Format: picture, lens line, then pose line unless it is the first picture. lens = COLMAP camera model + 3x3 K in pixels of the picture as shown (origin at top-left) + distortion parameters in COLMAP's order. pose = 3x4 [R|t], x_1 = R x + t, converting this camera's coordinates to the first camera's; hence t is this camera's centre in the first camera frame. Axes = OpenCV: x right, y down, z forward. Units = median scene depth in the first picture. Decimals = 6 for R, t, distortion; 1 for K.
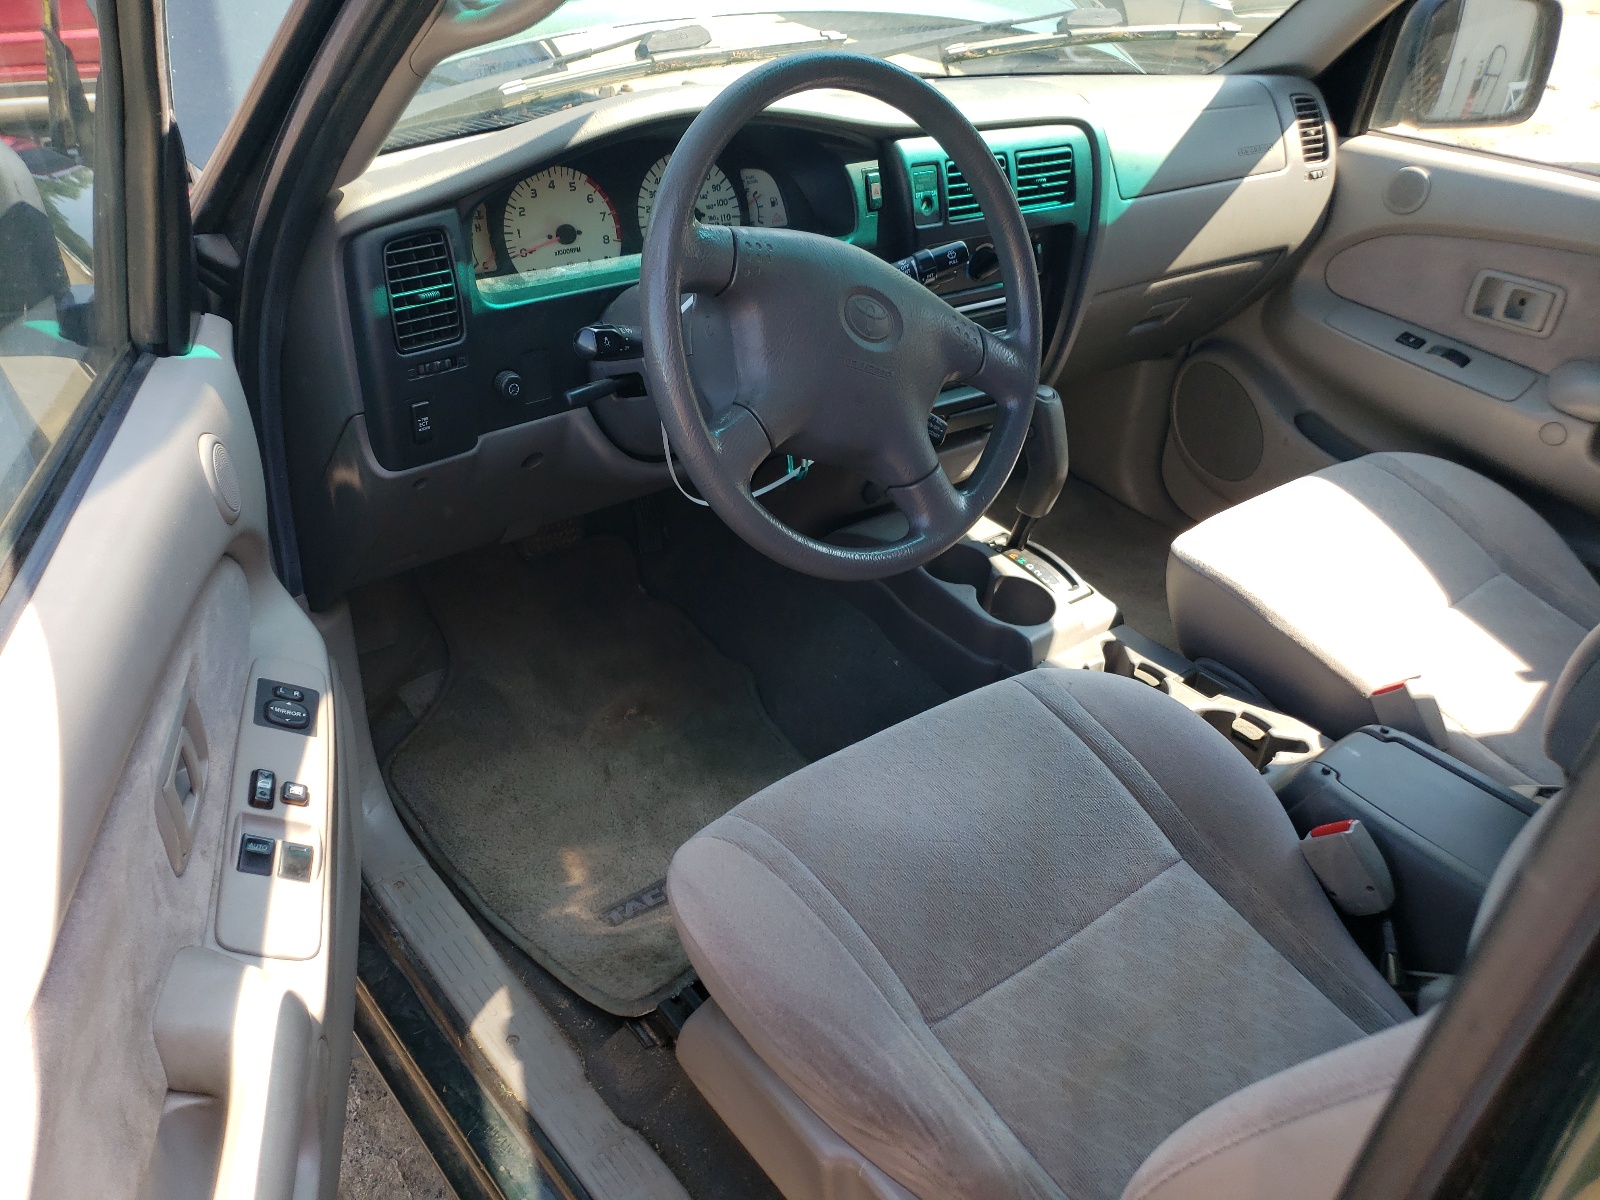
lens RADIAL K [[1227.3, 0, 800.0], [0, 1227.3, 600.0], [0, 0, 1]] dist [0.009140, 0.002969]
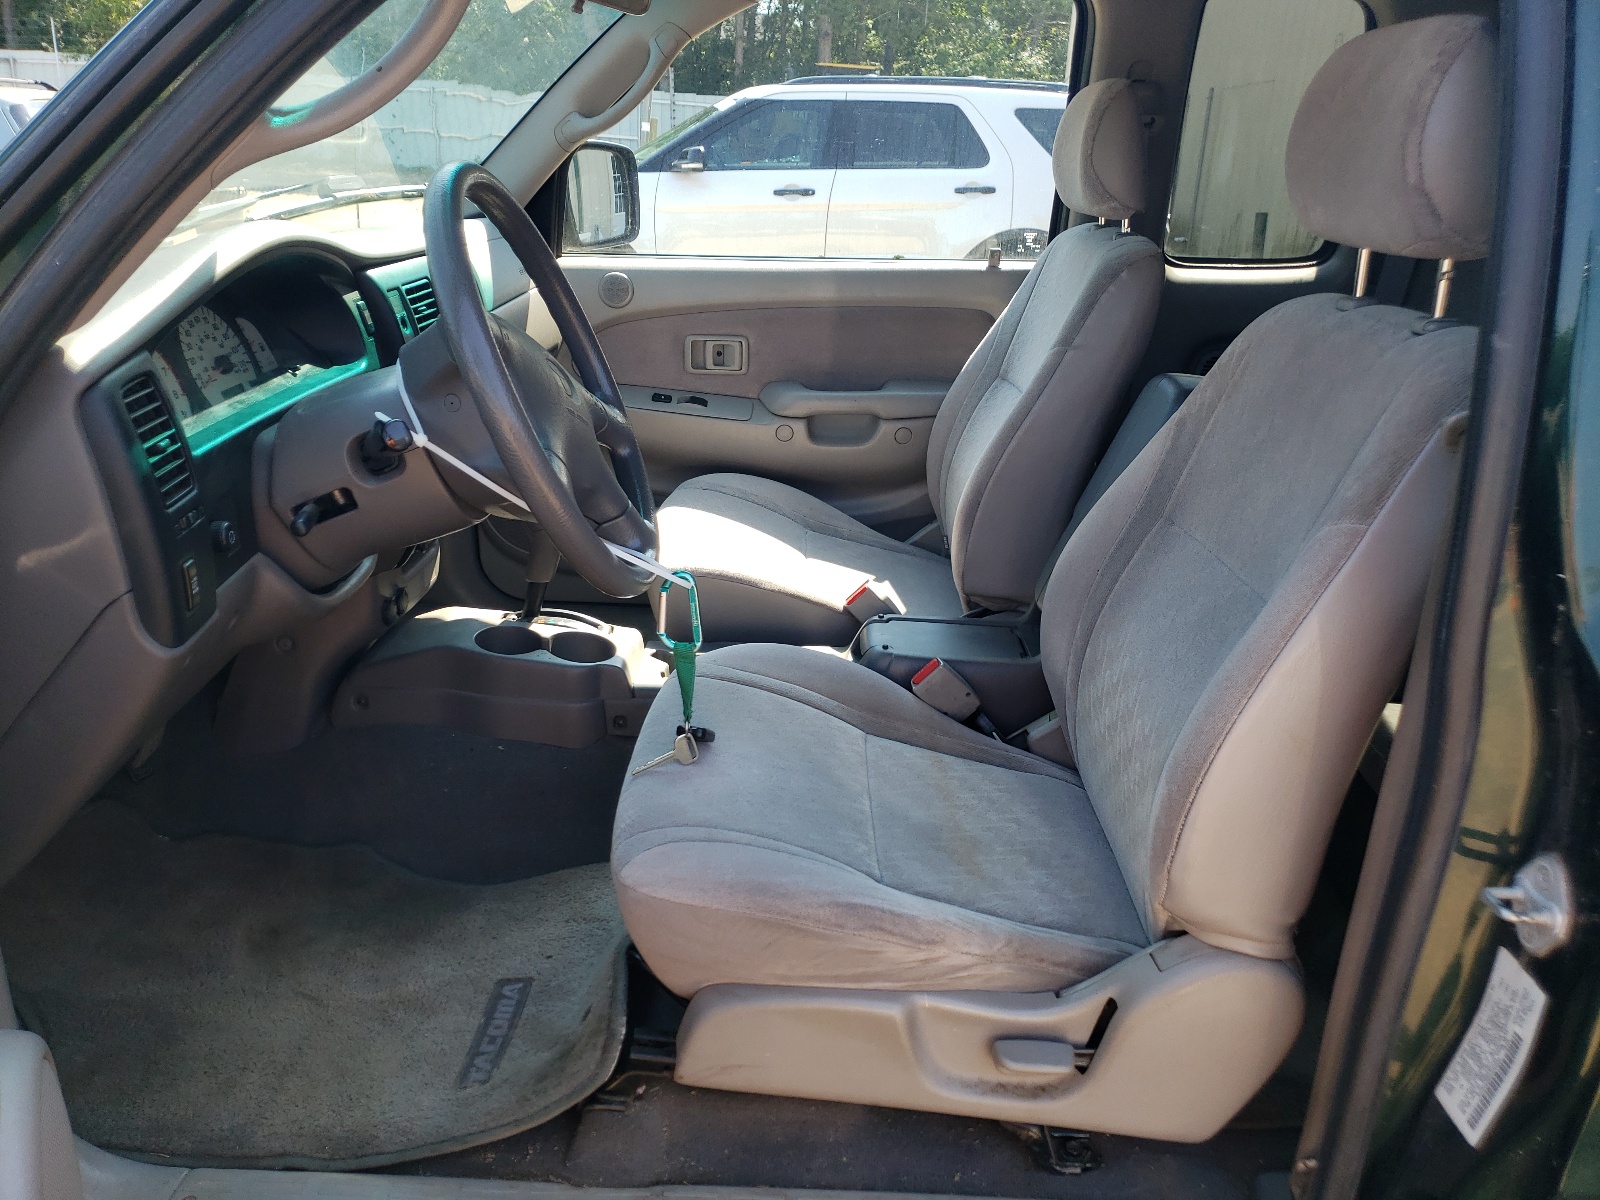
lens RADIAL K [[1170.7, 0, 800.0], [0, 1170.7, 600.0], [0, 0, 1]] dist [0.004557, -0.000914]
pose [[0.674655, -0.314190, 0.667926, -0.376442], [0.402585, 0.915073, 0.023805, 0.015461], [-0.618680, 0.252837, 0.743847, 0.063263]]
